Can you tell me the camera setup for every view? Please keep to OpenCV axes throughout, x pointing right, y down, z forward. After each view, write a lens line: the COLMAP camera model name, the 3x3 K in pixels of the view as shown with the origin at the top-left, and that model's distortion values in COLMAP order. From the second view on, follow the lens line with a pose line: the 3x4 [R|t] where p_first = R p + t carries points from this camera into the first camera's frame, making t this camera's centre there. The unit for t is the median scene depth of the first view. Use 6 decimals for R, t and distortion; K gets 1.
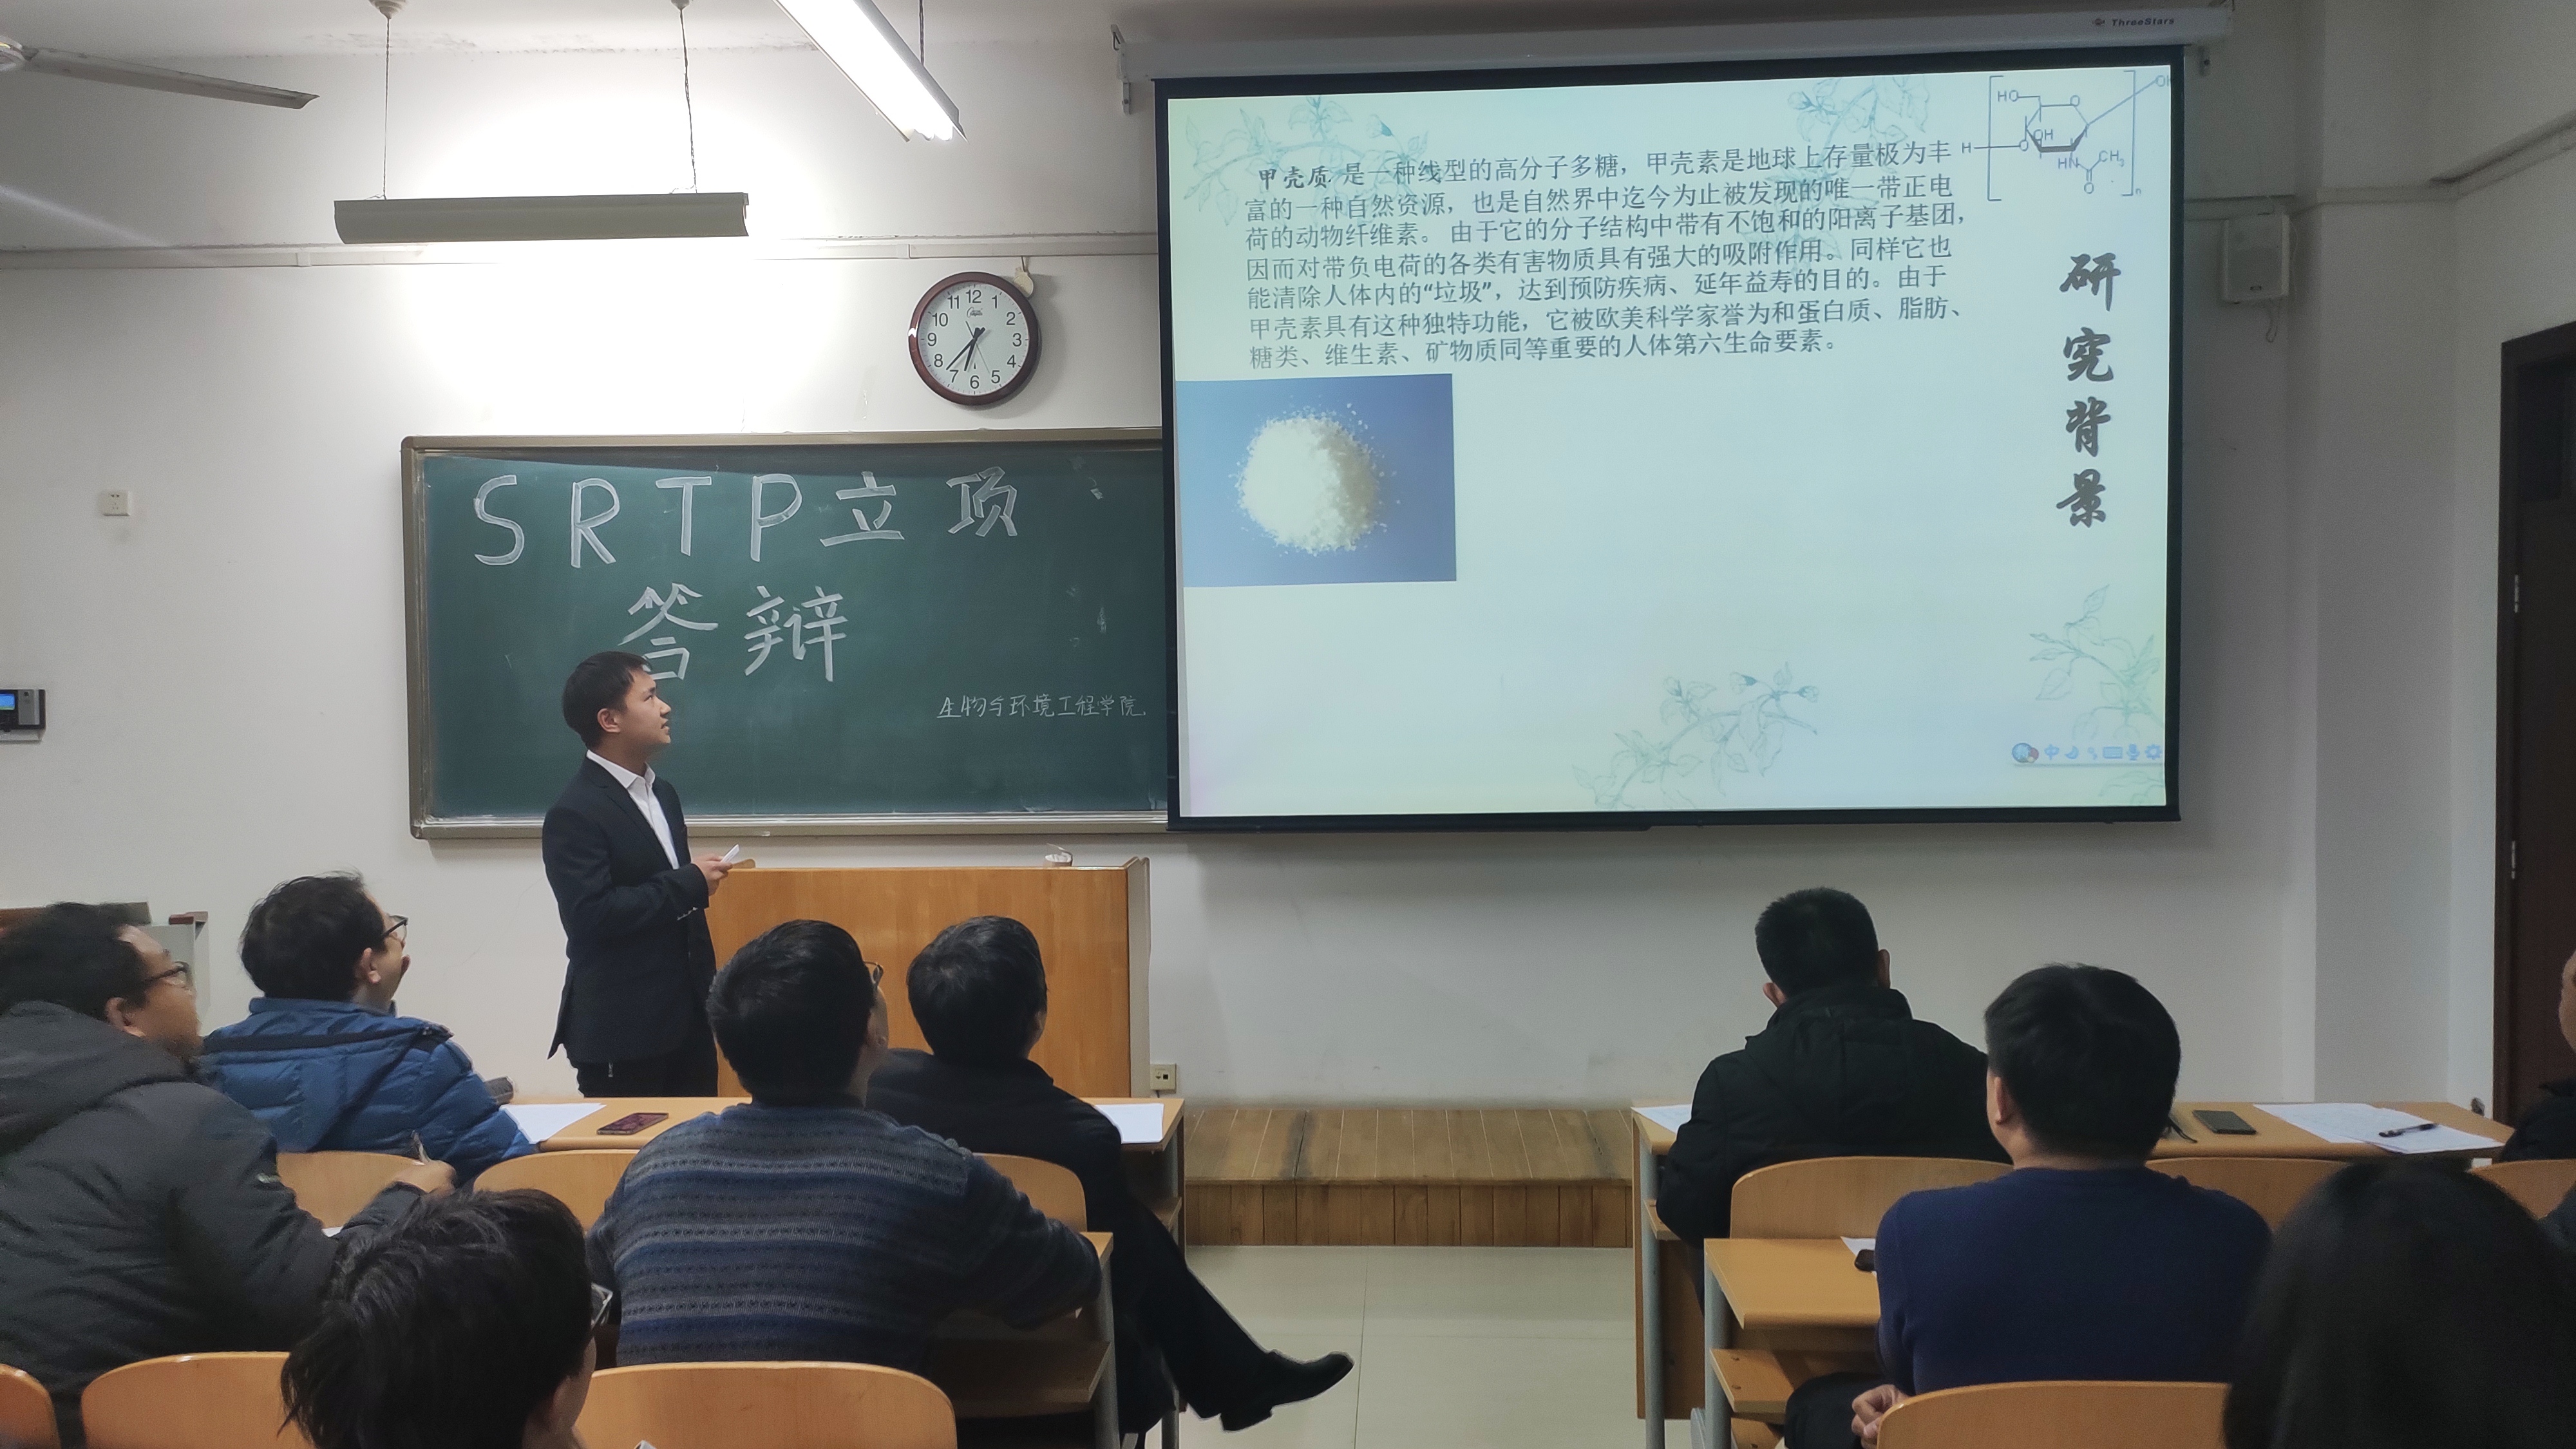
lens RADIAL K [[1880.3, 0, 1319.2], [0, 1880.3, 724.5], [0, 0, 1]] dist [0.045249, 0.000918]
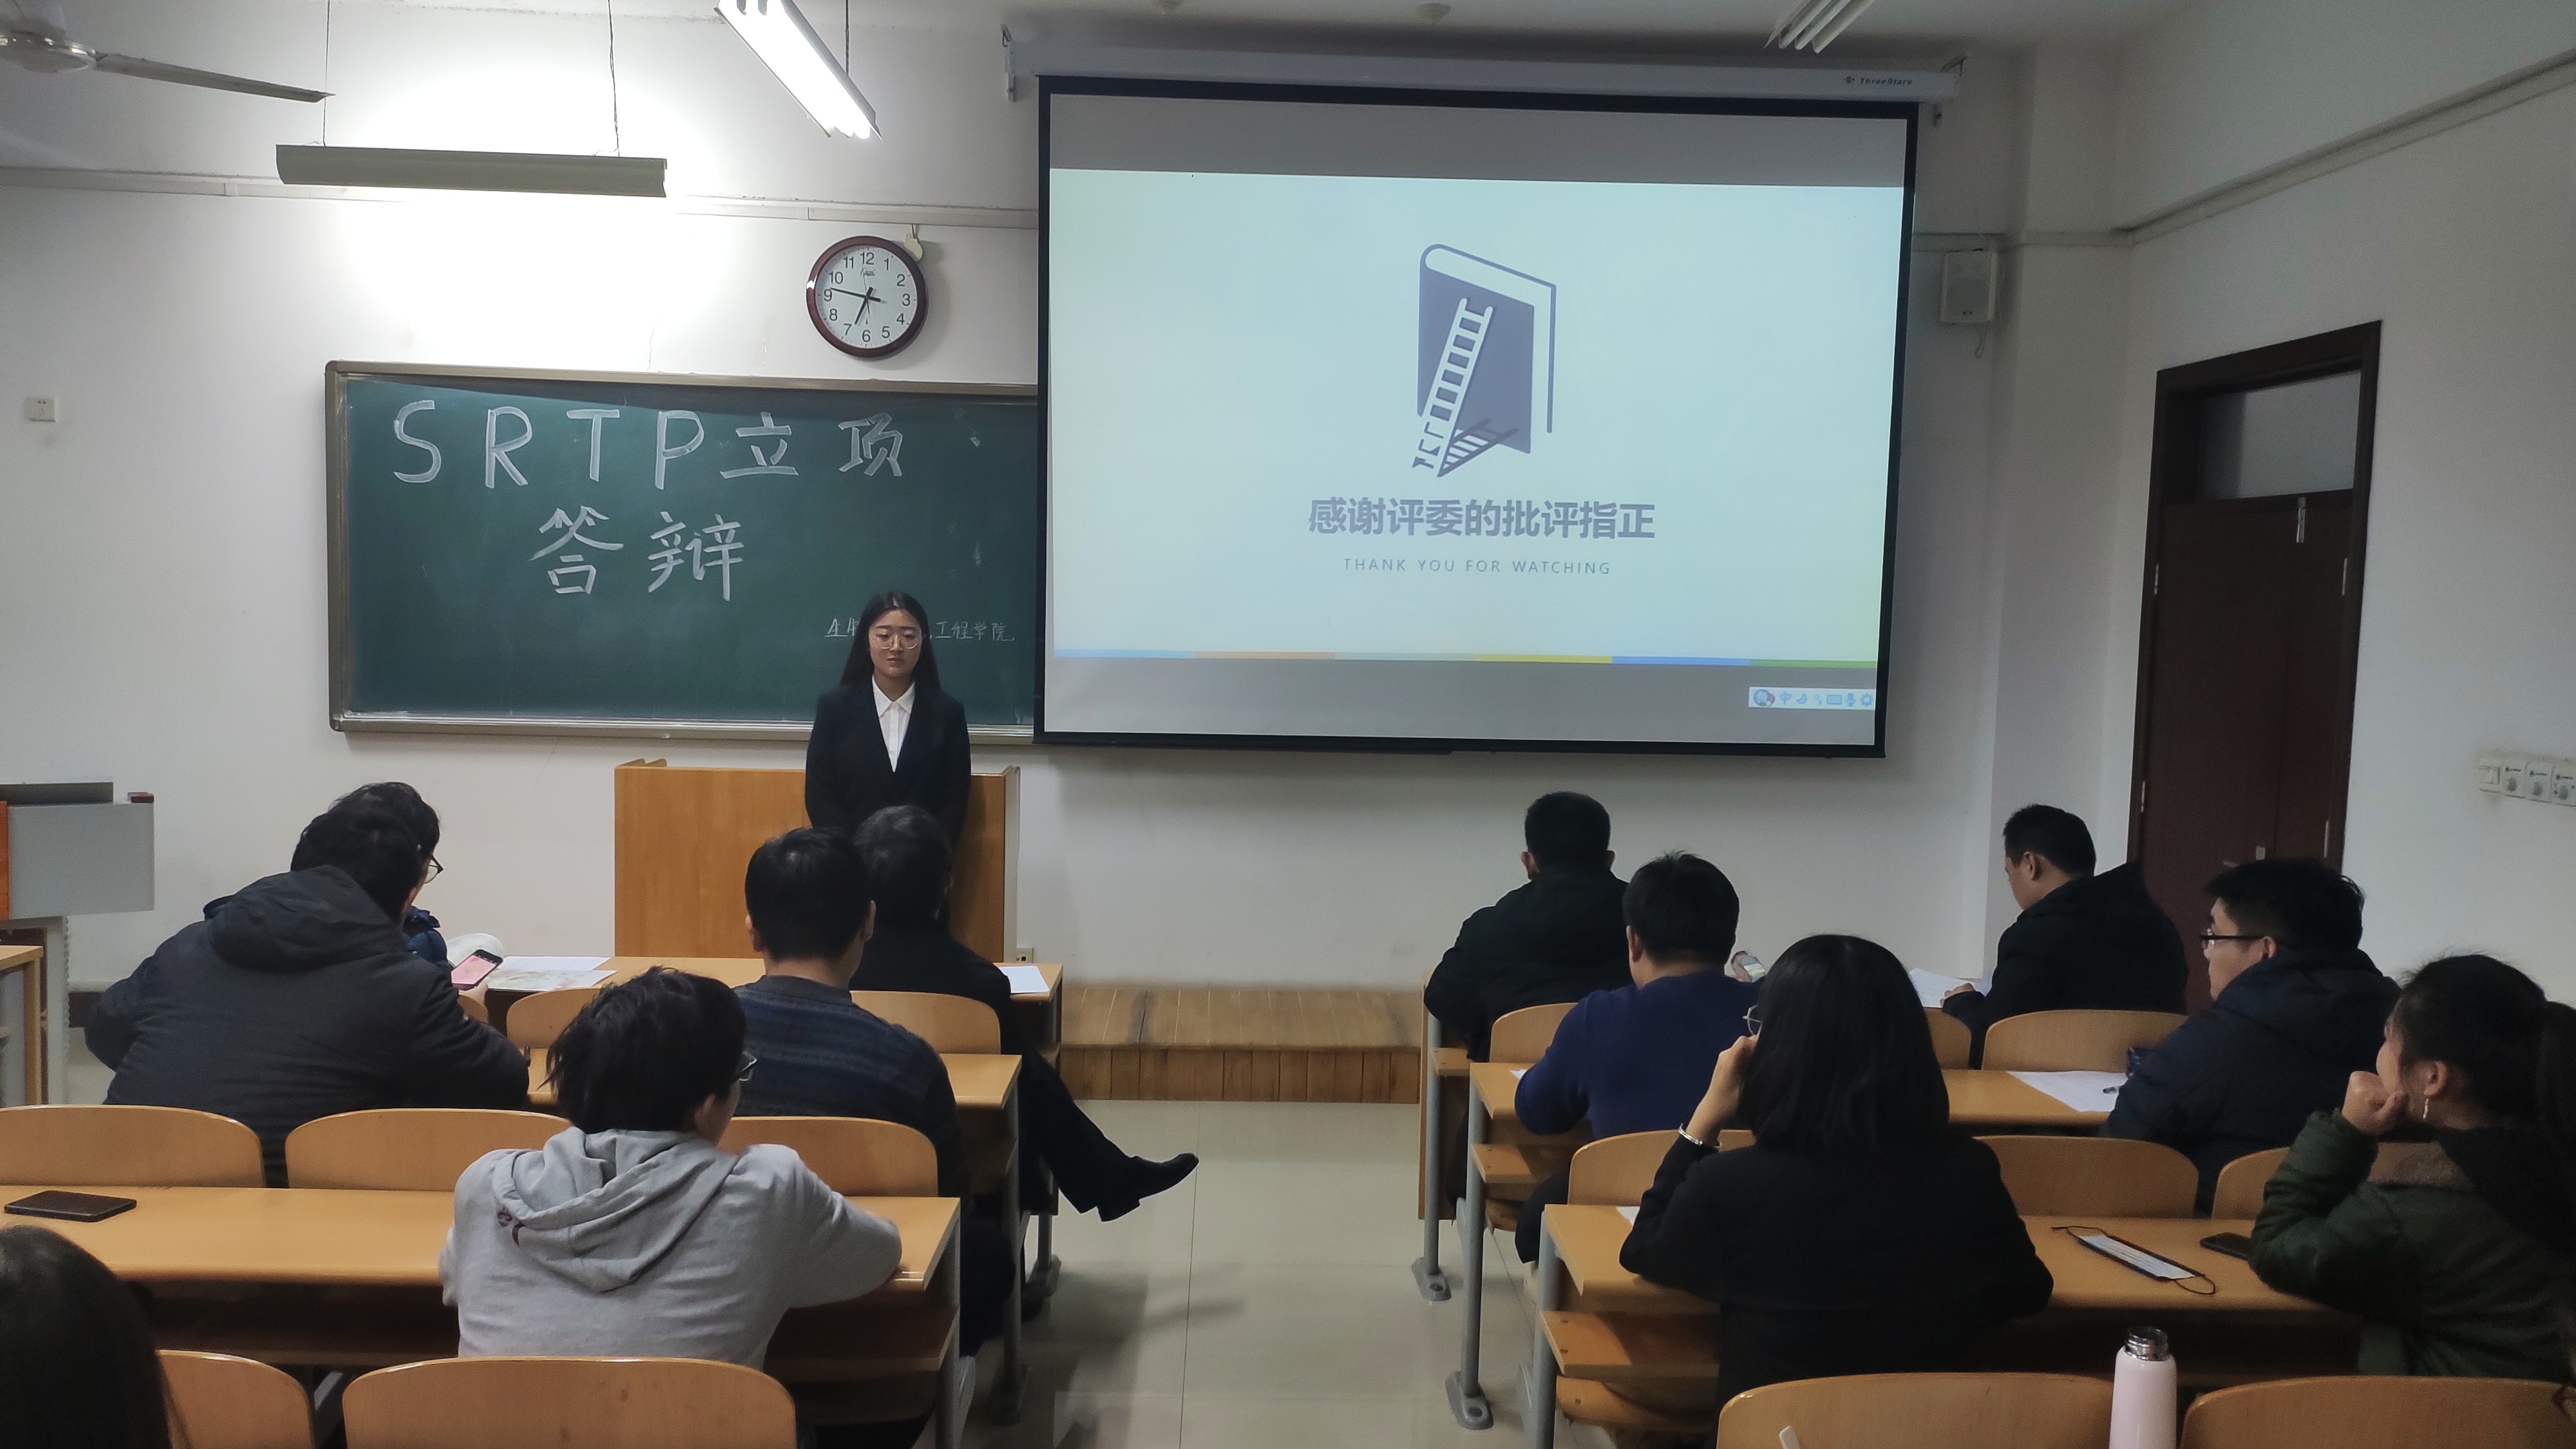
lens RADIAL K [[1880.3, 0, 1319.2], [0, 1880.3, 724.5], [0, 0, 1]] dist [0.045249, 0.000918]
pose [[0.994952, 0.028539, 0.096213, -0.017584], [-0.032802, 0.998535, 0.043022, -0.009374], [-0.094844, -0.045961, 0.994431, -0.143429]]
